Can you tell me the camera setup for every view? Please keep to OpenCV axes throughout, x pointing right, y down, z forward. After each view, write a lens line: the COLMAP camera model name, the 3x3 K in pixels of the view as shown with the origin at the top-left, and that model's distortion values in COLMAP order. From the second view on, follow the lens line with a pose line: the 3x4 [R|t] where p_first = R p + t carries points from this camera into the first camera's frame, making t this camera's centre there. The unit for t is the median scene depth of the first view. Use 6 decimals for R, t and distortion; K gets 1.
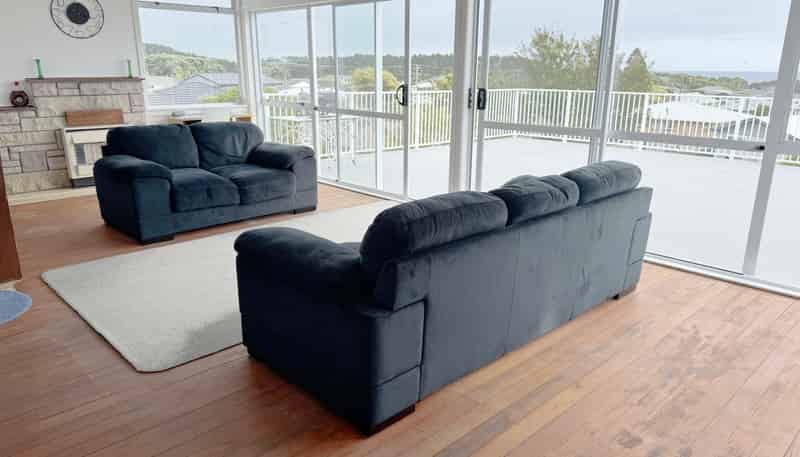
lens RADIAL K [[575.6, 0, 401.4], [0, 575.6, 236.1], [0, 0, 1]] dist [0.006958, -0.013938]
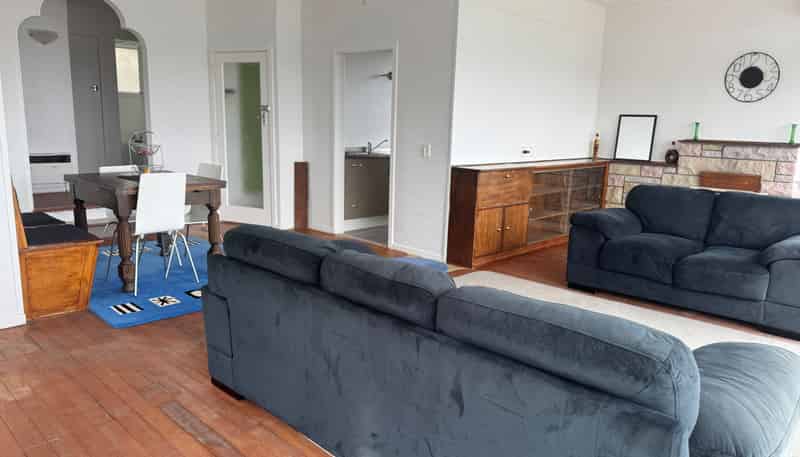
lens RADIAL K [[575.6, 0, 401.1], [0, 575.6, 229.3], [0, 0, 1]] dist [0.006958, -0.013938]
pose [[0.017033, 0.177563, -0.983962, 0.440226], [-0.309359, 0.936751, 0.163688, -0.122581], [0.950793, 0.301610, 0.070886, 0.448916]]
